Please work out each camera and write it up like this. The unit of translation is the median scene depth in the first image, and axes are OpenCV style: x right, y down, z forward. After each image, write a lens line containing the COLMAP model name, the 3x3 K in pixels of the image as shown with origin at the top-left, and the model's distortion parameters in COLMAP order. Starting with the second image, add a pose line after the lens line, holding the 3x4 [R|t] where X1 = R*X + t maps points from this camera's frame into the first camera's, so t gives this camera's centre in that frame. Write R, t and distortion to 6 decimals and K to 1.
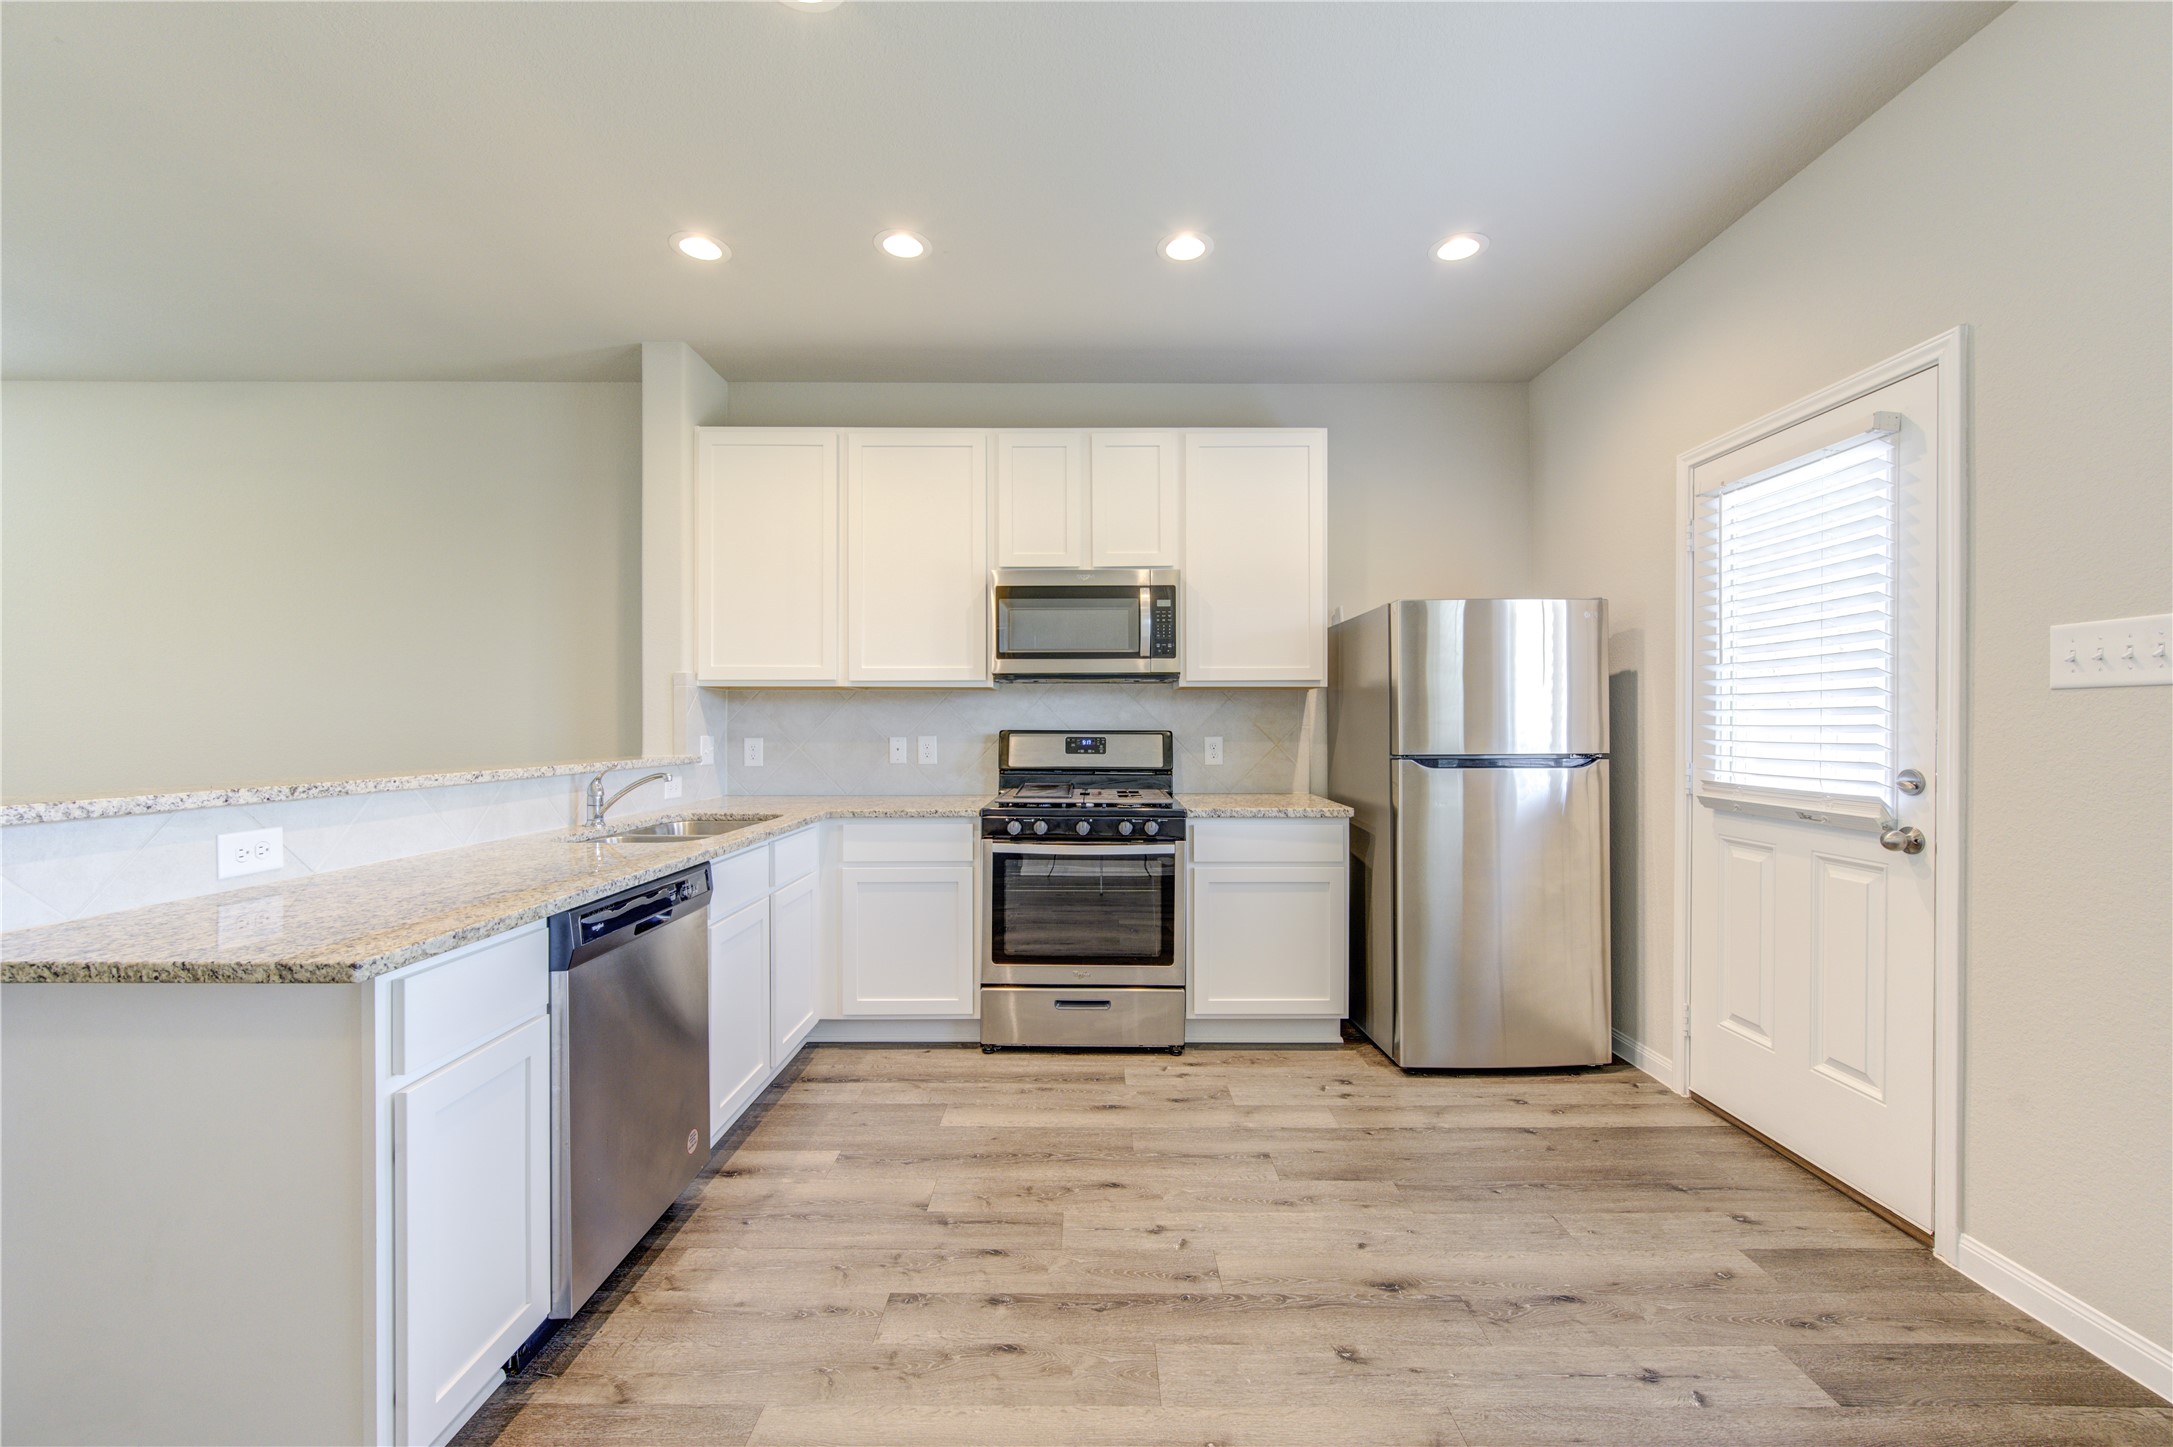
lens RADIAL K [[842.7, 0, 1092.1], [0, 842.7, 732.0], [0, 0, 1]] dist [-0.001036, -0.000431]
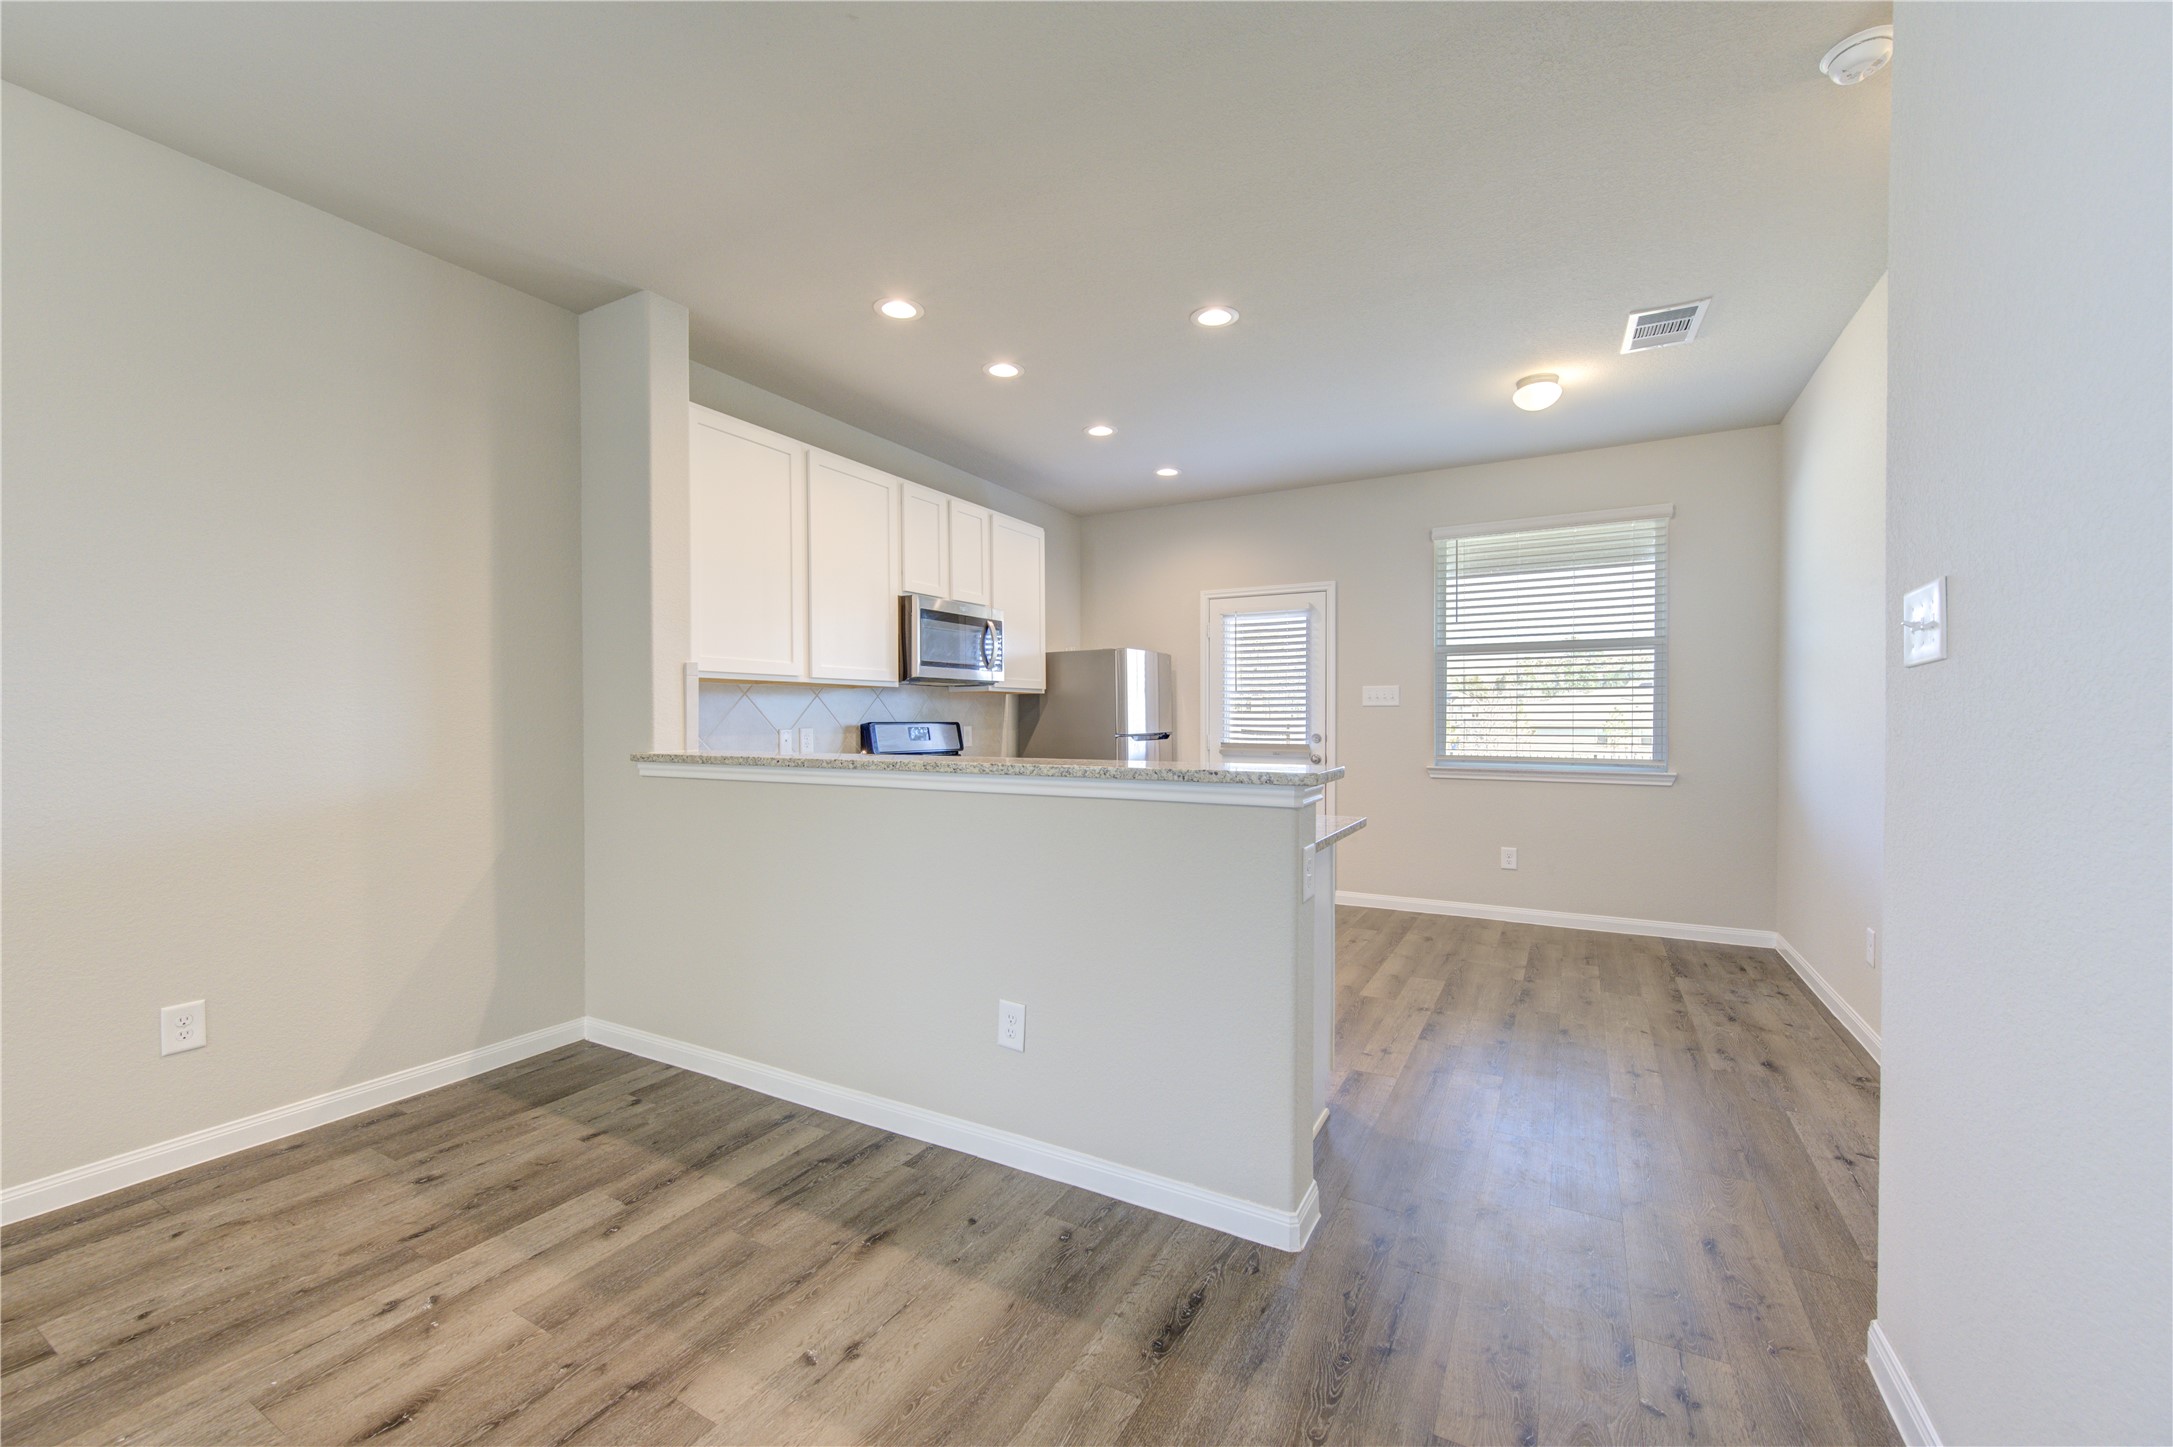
lens RADIAL K [[874.3, 0, 1082.4], [0, 874.3, 727.9], [0, 0, 1]] dist [0.010713, -0.000098]
pose [[0.491578, -0.009187, 0.870785, -1.214447], [0.010506, 0.999934, 0.004618, 0.002678], [-0.870770, 0.006878, 0.491642, 0.158869]]
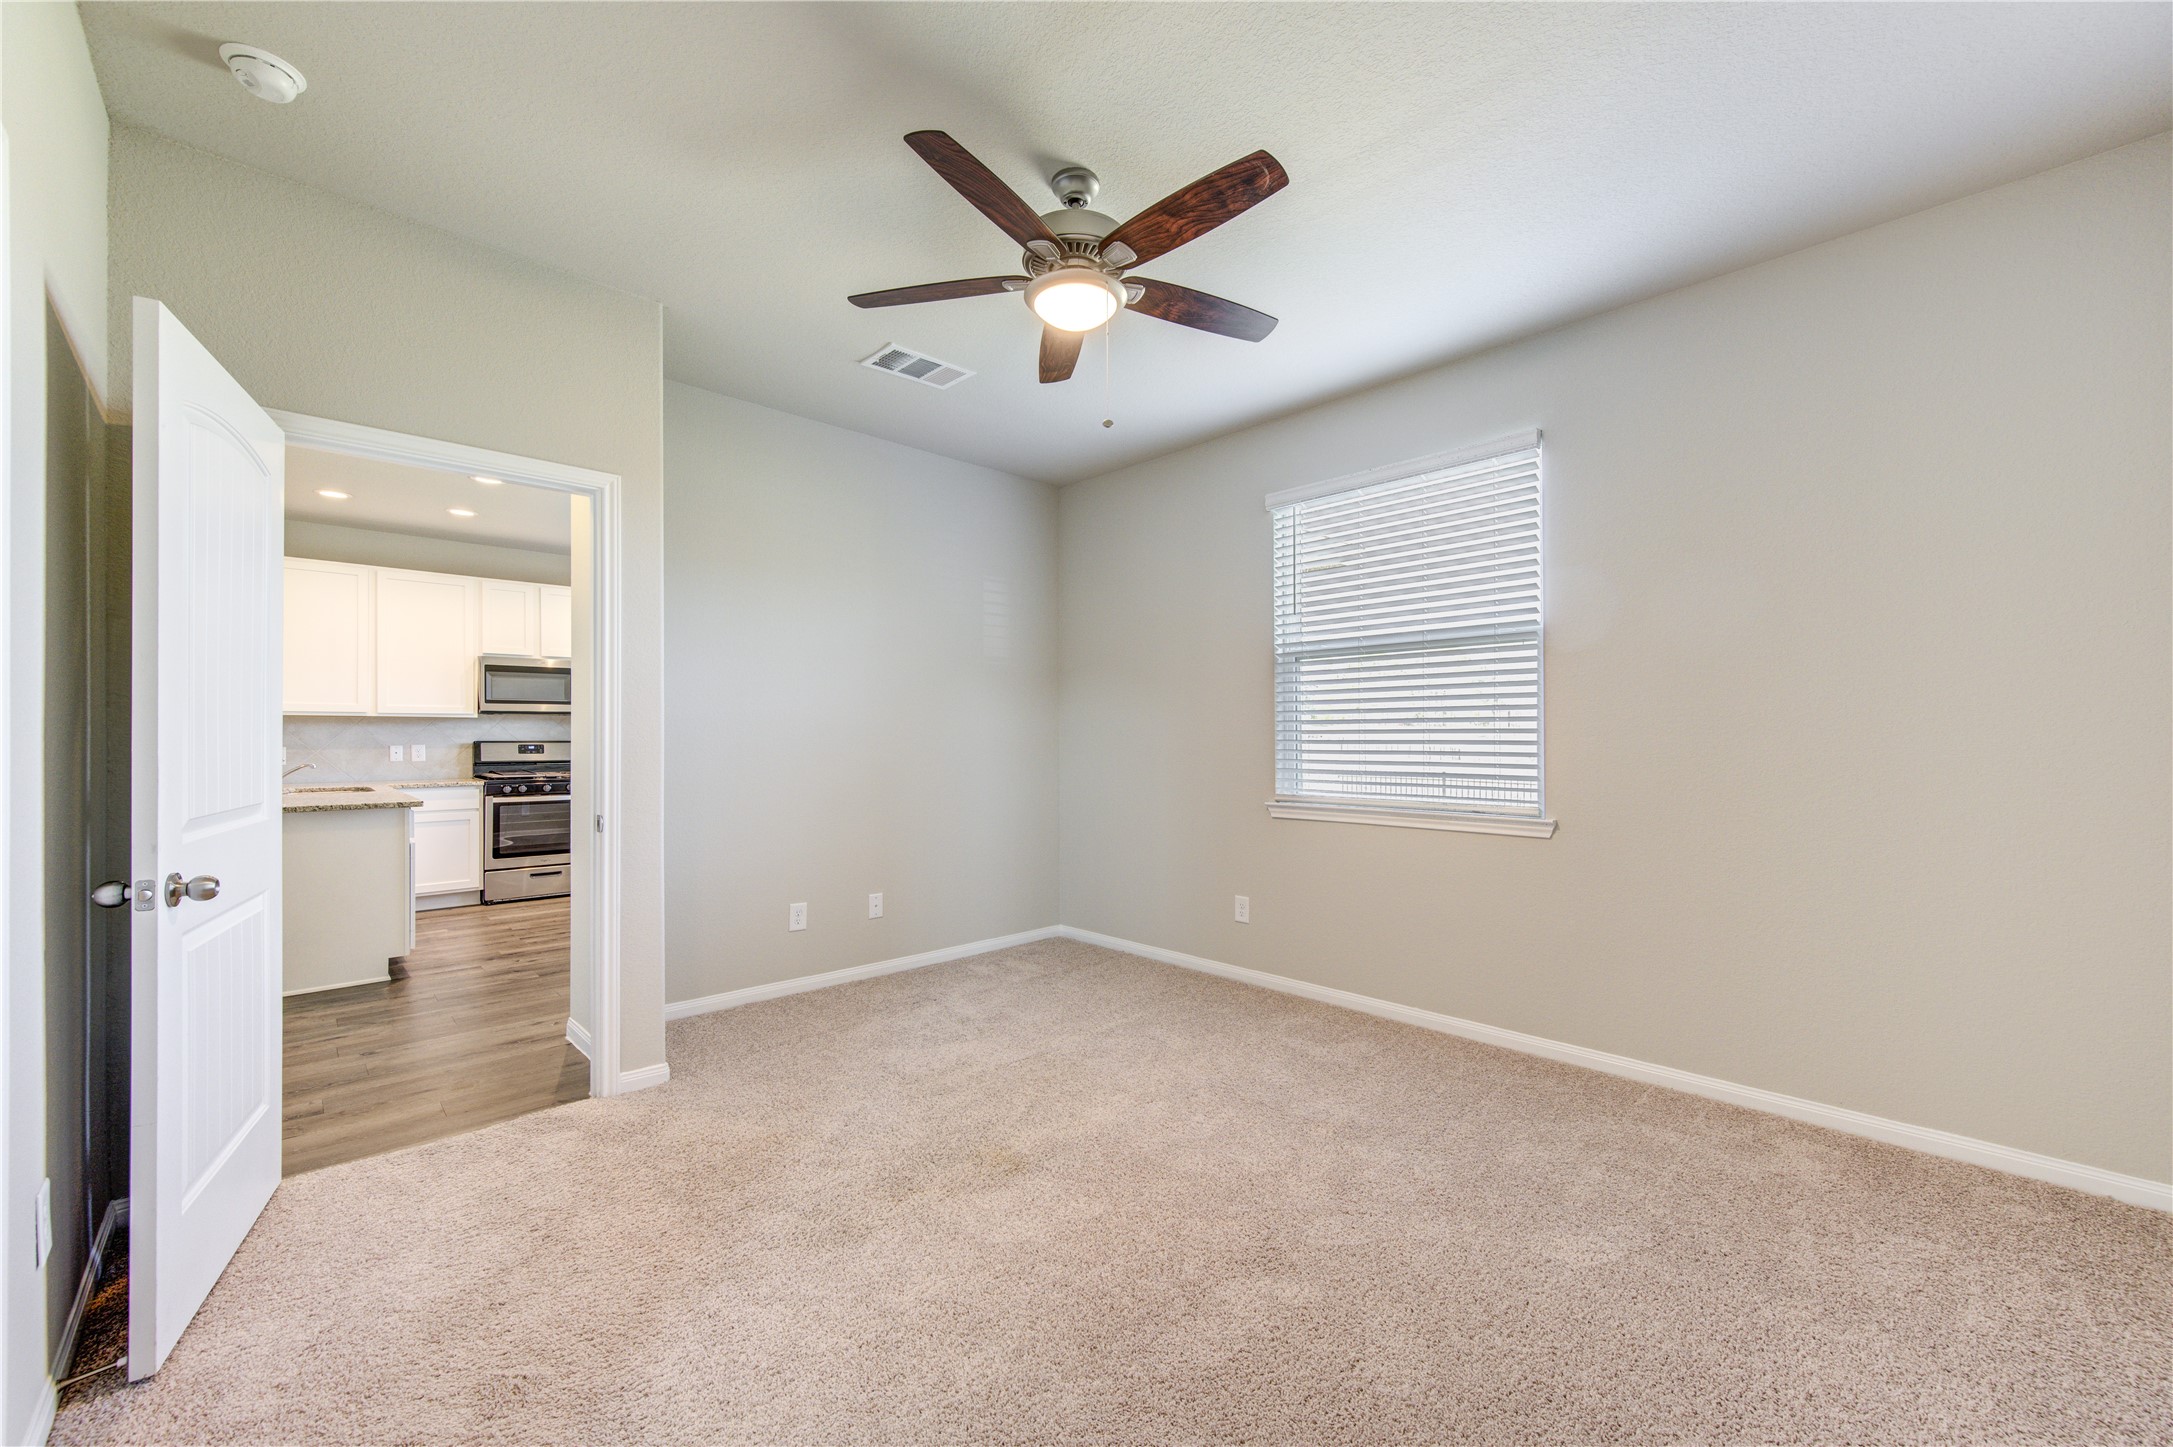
lens RADIAL K [[842.7, 0, 1092.1], [0, 842.7, 732.0], [0, 0, 1]] dist [-0.001036, -0.000431]
pose [[0.713069, 0.003312, 0.701086, -0.501740], [0.005479, 0.999932, -0.010297, 0.004616], [-0.701072, 0.011184, 0.713003, -1.401775]]
